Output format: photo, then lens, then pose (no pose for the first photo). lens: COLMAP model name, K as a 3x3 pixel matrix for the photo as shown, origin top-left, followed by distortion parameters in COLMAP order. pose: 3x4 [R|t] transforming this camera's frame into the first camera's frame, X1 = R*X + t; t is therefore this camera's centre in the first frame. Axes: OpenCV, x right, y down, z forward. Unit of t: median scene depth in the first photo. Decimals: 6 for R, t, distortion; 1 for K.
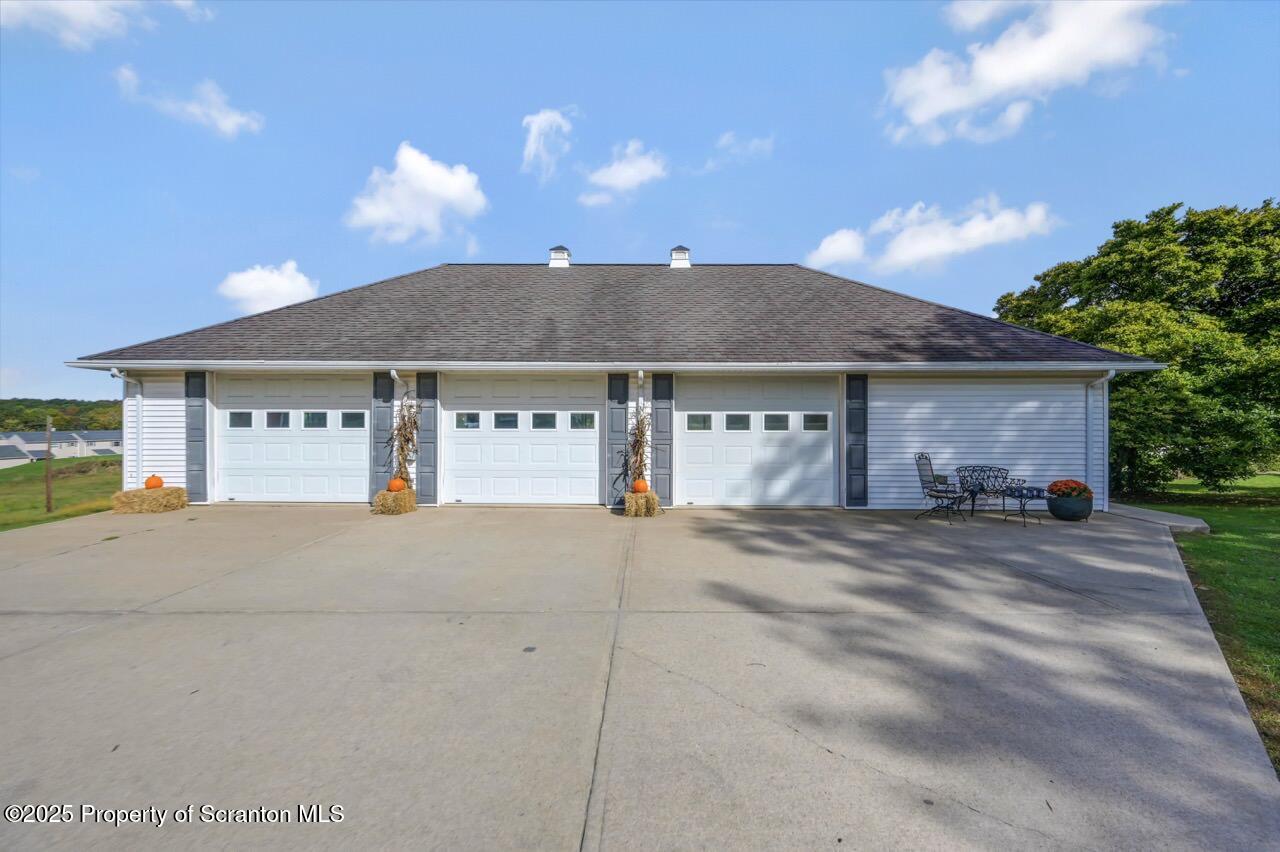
lens RADIAL K [[517.3, 0, 641.7], [0, 517.3, 424.3], [0, 0, 1]] dist [-0.000876, 0.000296]
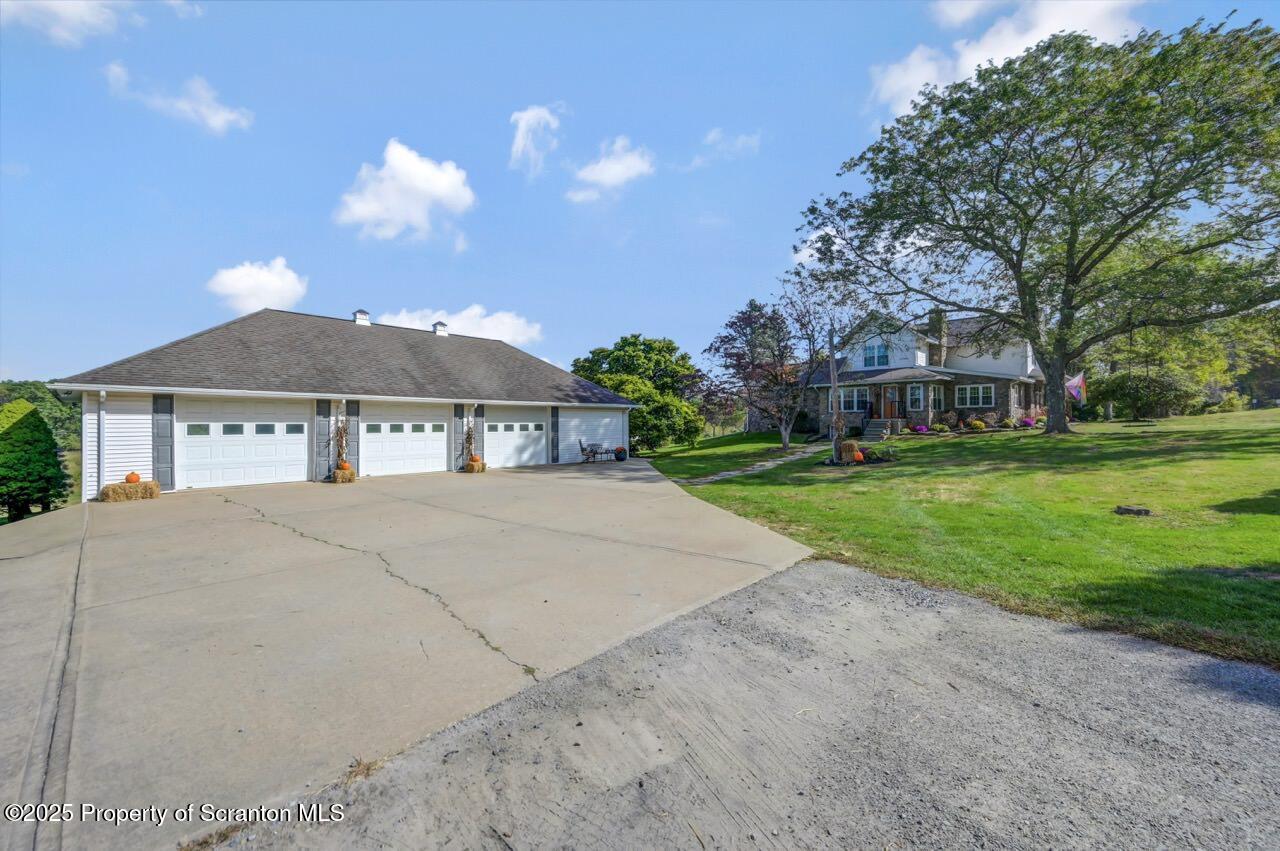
lens RADIAL K [[517.3, 0, 641.7], [0, 517.3, 423.8], [0, 0, 1]] dist [-0.000876, 0.000296]
pose [[0.669823, -0.005552, 0.742500, -1.029257], [0.007669, 0.999970, 0.000558, -0.016818], [-0.742481, 0.005321, 0.669846, -0.841230]]
